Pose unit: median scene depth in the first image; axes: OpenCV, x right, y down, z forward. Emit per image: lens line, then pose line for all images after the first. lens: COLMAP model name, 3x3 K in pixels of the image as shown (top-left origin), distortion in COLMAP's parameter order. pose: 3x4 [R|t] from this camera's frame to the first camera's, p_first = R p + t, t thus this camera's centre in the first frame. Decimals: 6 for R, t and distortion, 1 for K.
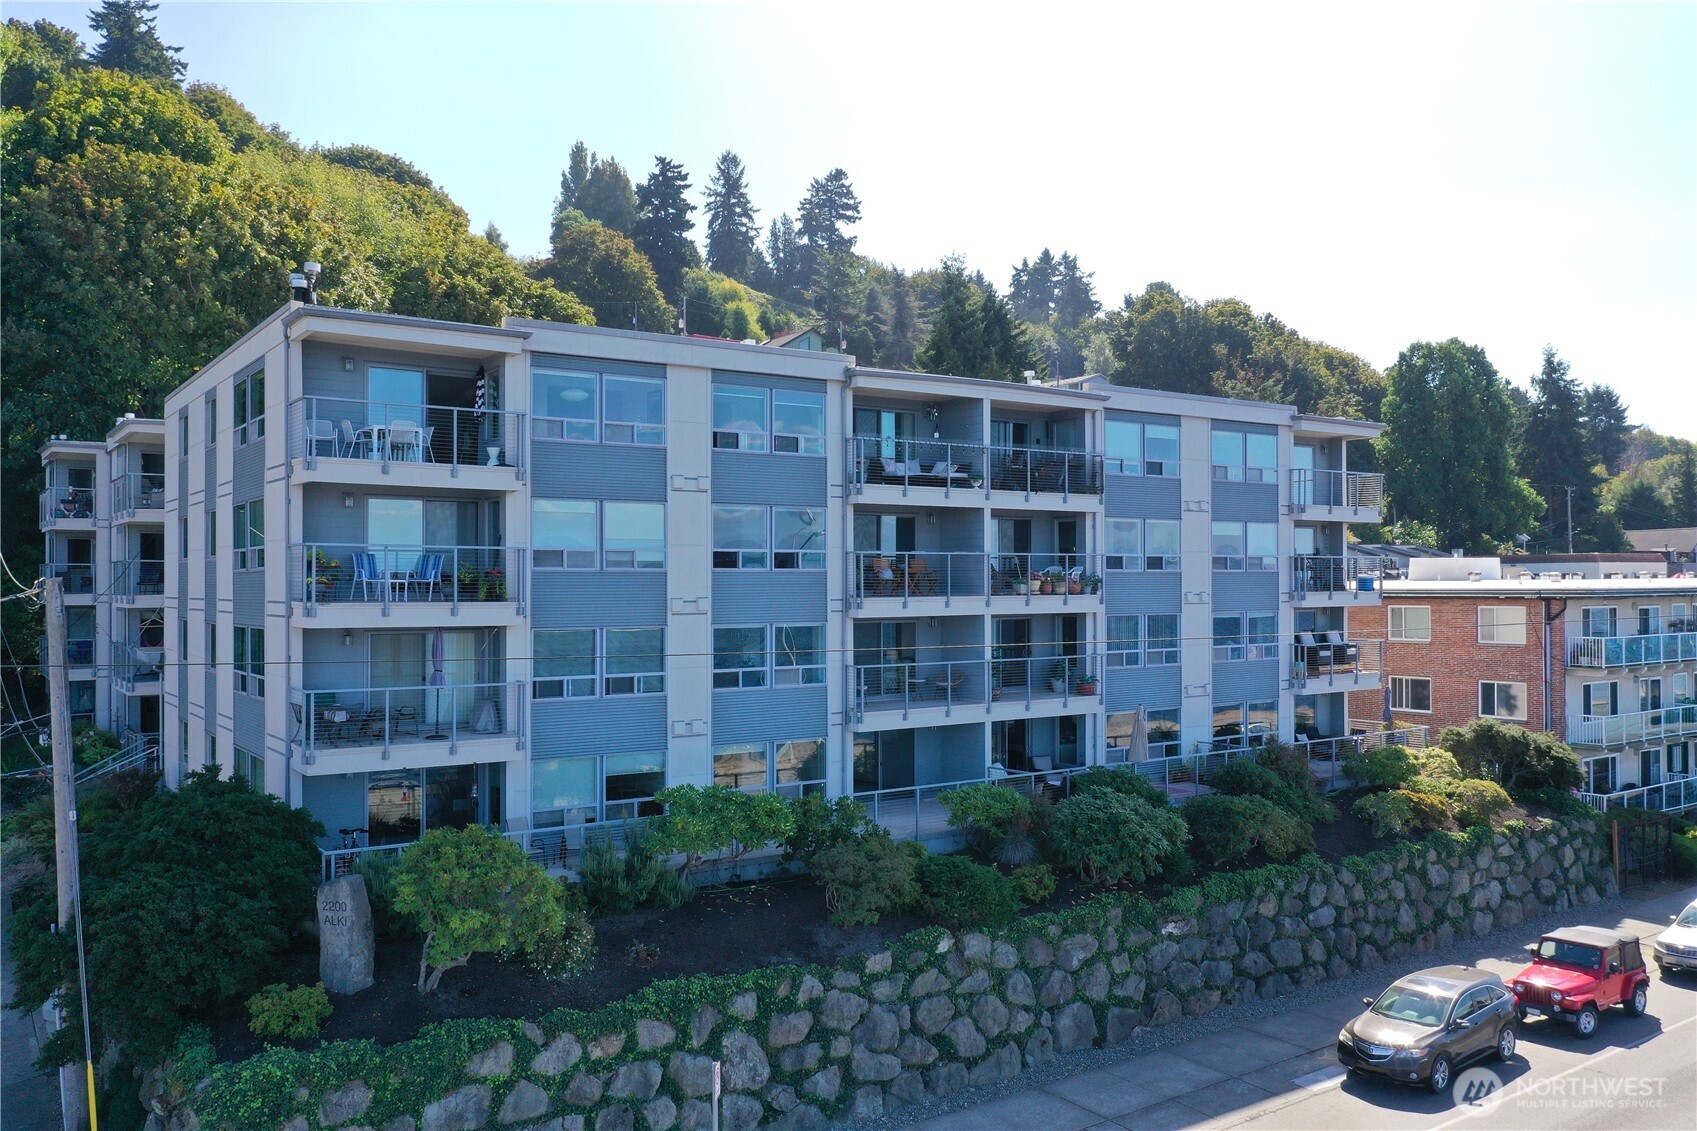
lens RADIAL K [[1361.8, 0, 848.3], [0, 1361.8, 584.2], [0, 0, 1]] dist [0.004845, 0.008348]
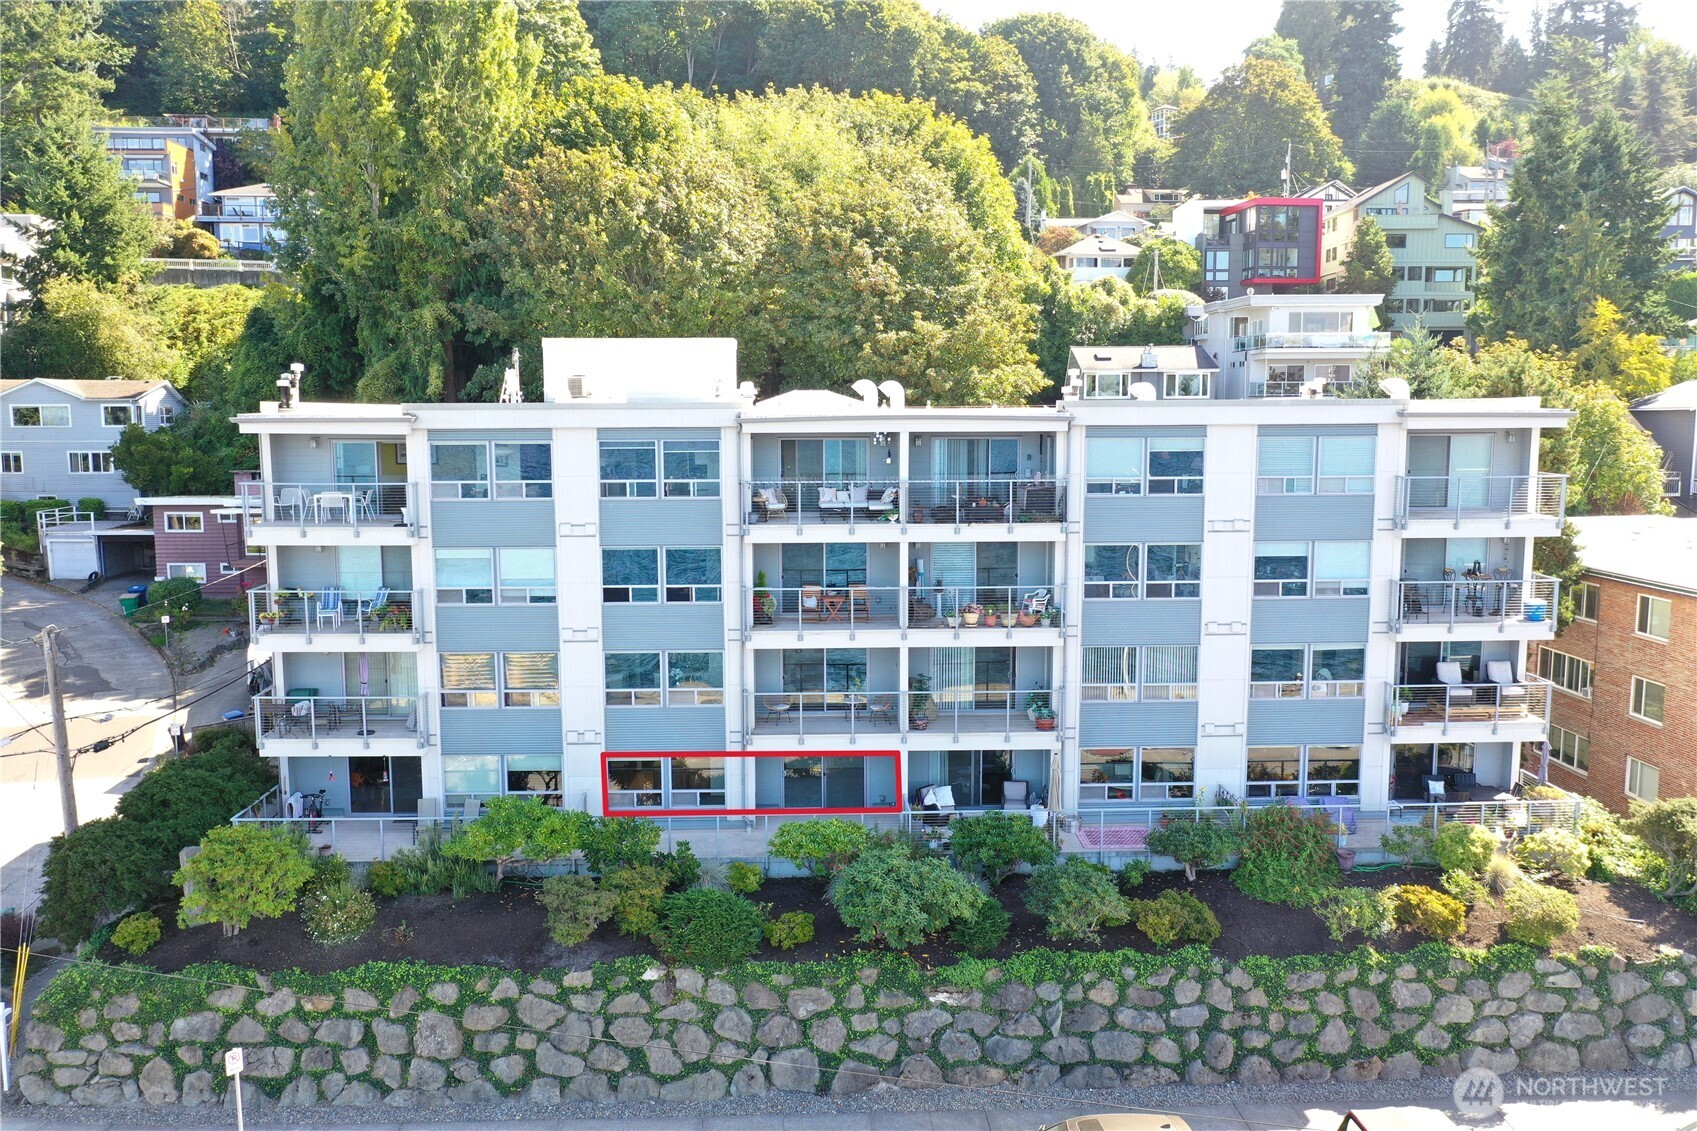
lens RADIAL K [[1367.8, 0, 848.5], [0, 1367.8, 565.5], [0, 0, 1]] dist [-0.007612, 0.001447]
pose [[0.829888, 0.068603, -0.553696, 0.760696], [0.001683, 0.992099, 0.125444, -0.200542], [0.557927, -0.105037, 0.823216, 0.180980]]
